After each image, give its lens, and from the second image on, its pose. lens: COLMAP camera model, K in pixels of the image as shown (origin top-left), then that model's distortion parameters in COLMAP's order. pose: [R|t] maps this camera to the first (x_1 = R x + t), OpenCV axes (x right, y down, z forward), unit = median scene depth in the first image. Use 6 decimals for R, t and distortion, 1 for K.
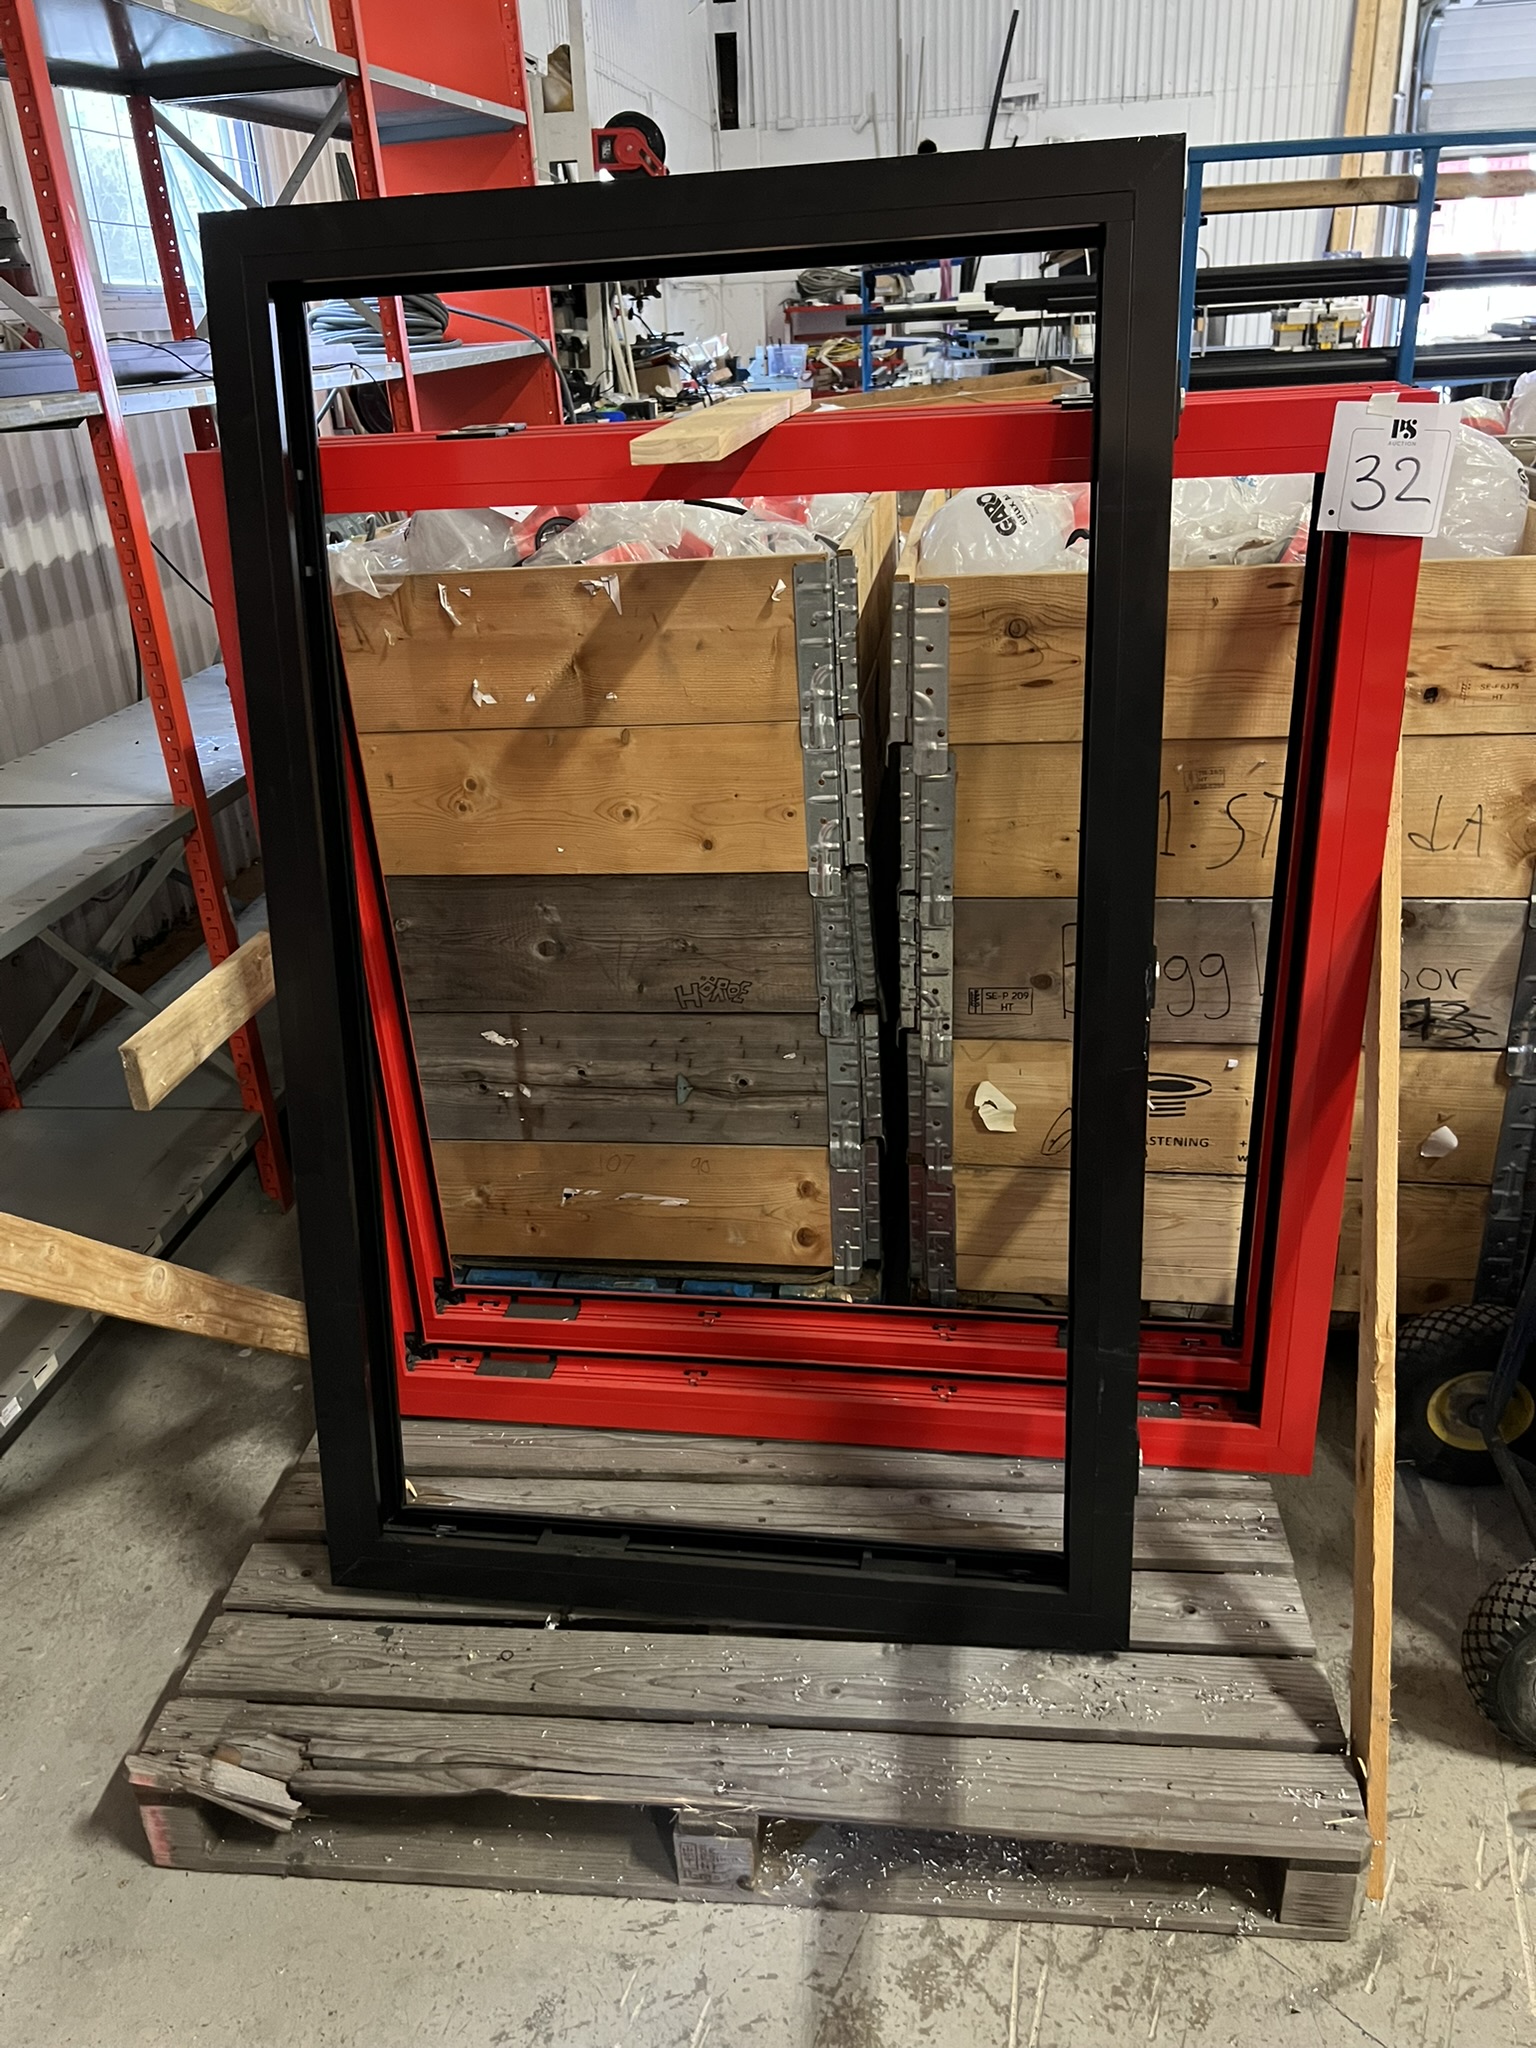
lens RADIAL K [[1556.1, 0, 771.2], [0, 1556.1, 1041.2], [0, 0, 1]] dist [0.126660, -0.251460]
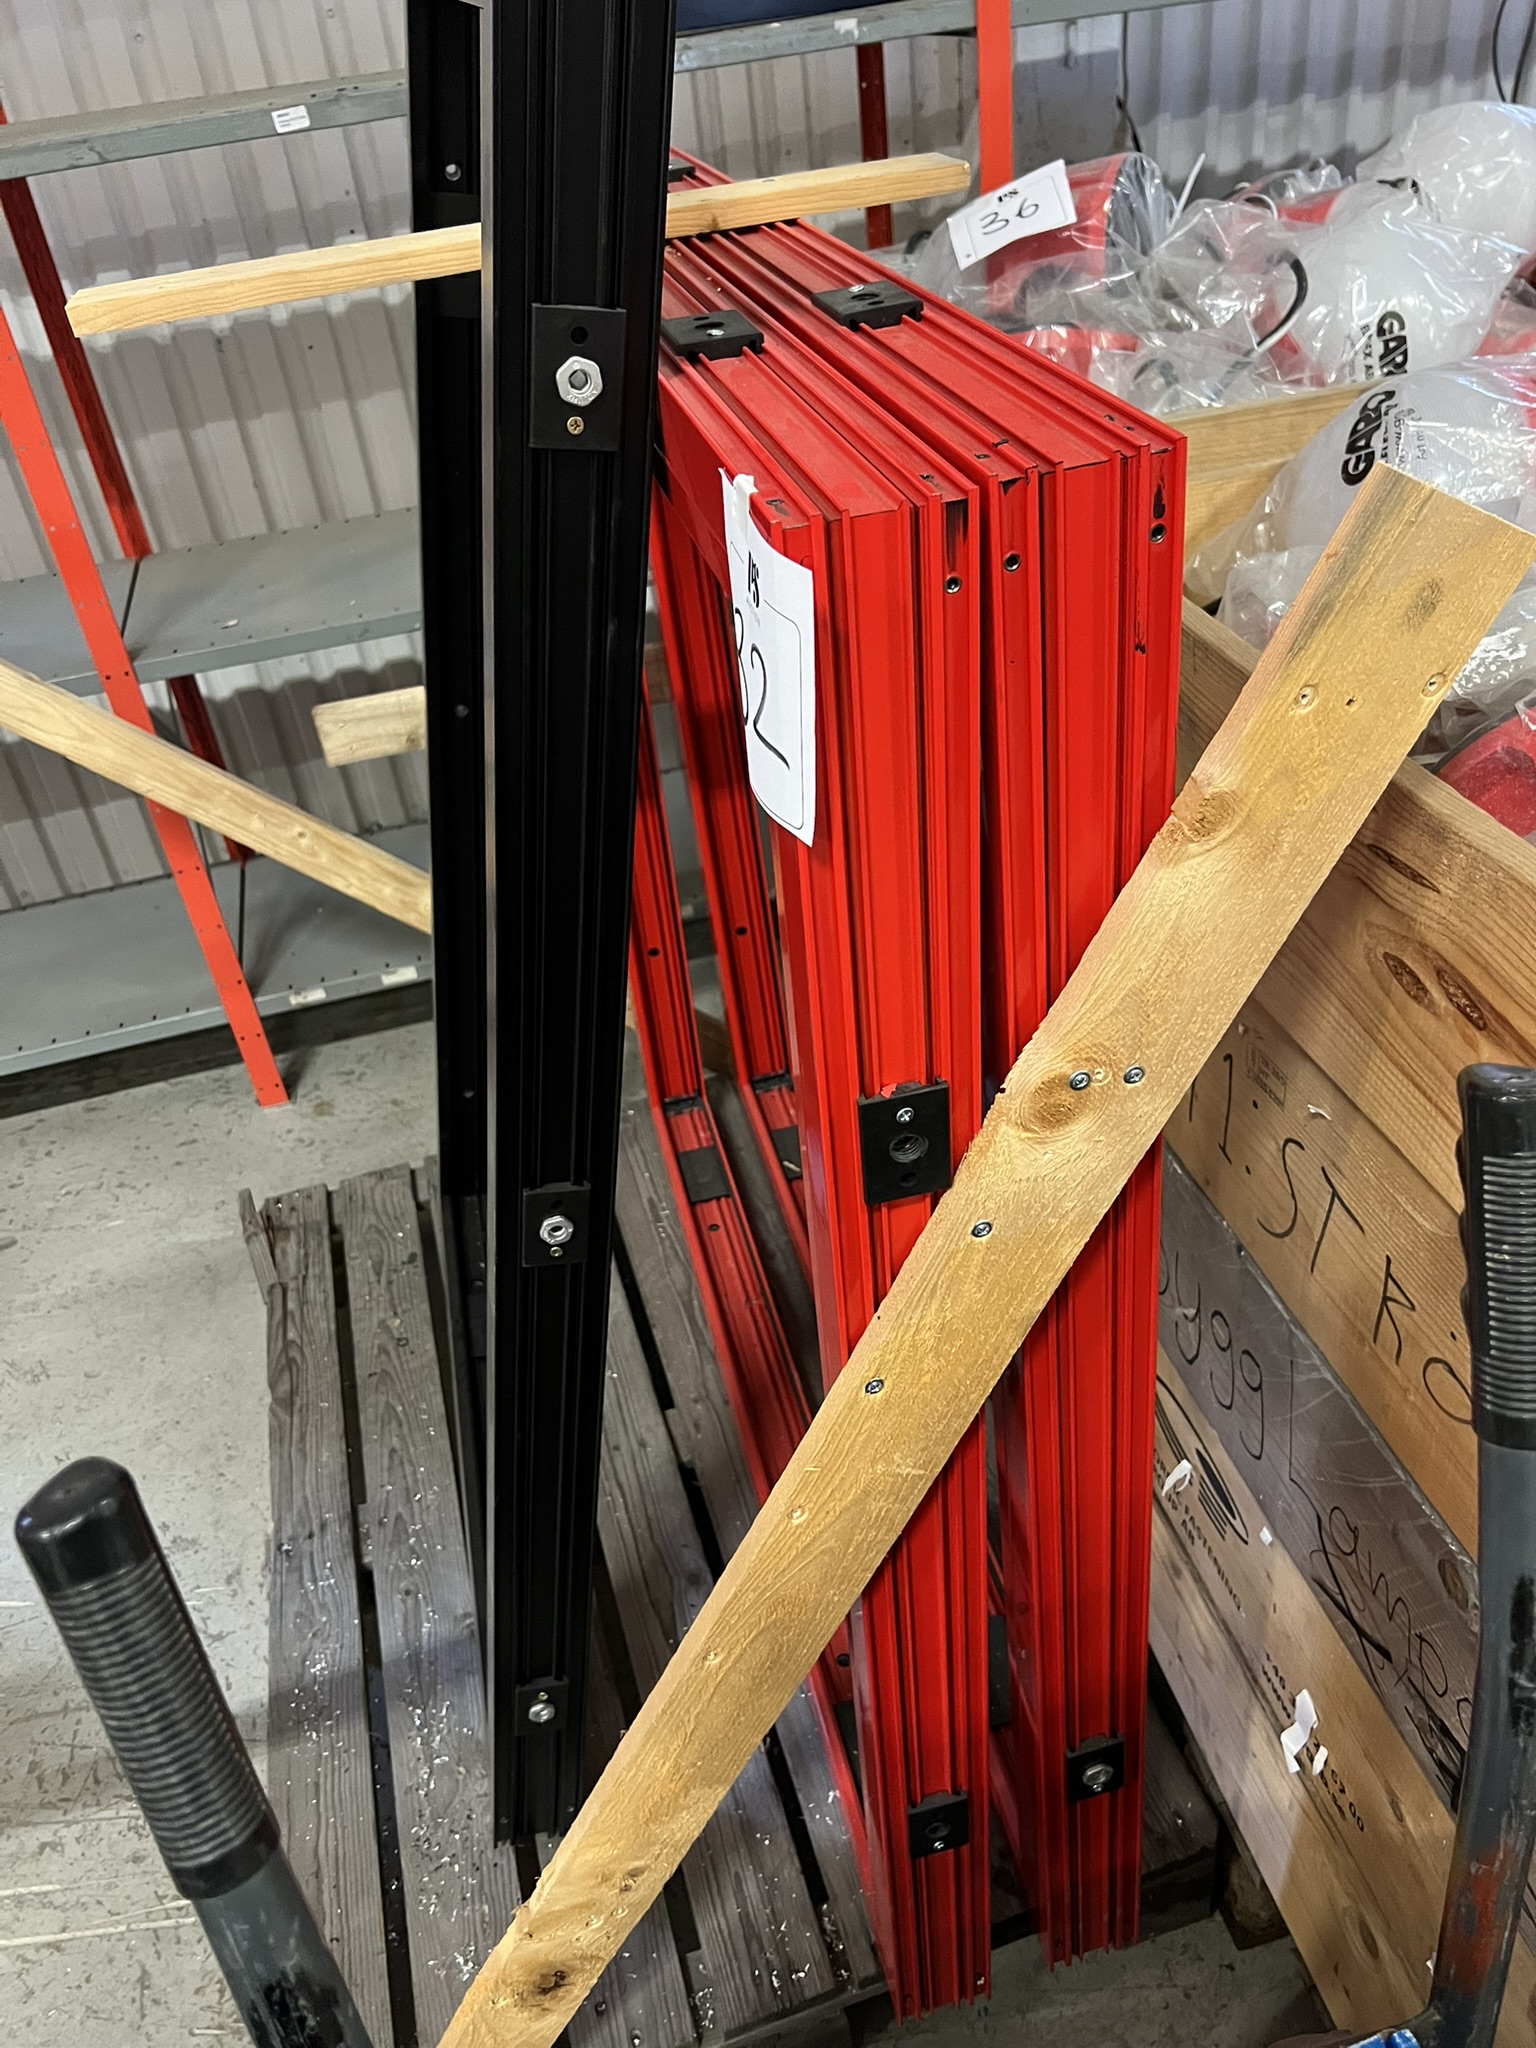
lens RADIAL K [[1568.5, 0, 771.4], [0, 1568.5, 1019.6], [0, 0, 1]] dist [0.068618, -0.075875]
pose [[0.382575, 0.551066, -0.741595, 0.555943], [-0.331205, 0.831110, 0.446721, -0.341102], [0.862520, 0.074716, 0.500477, 0.557023]]
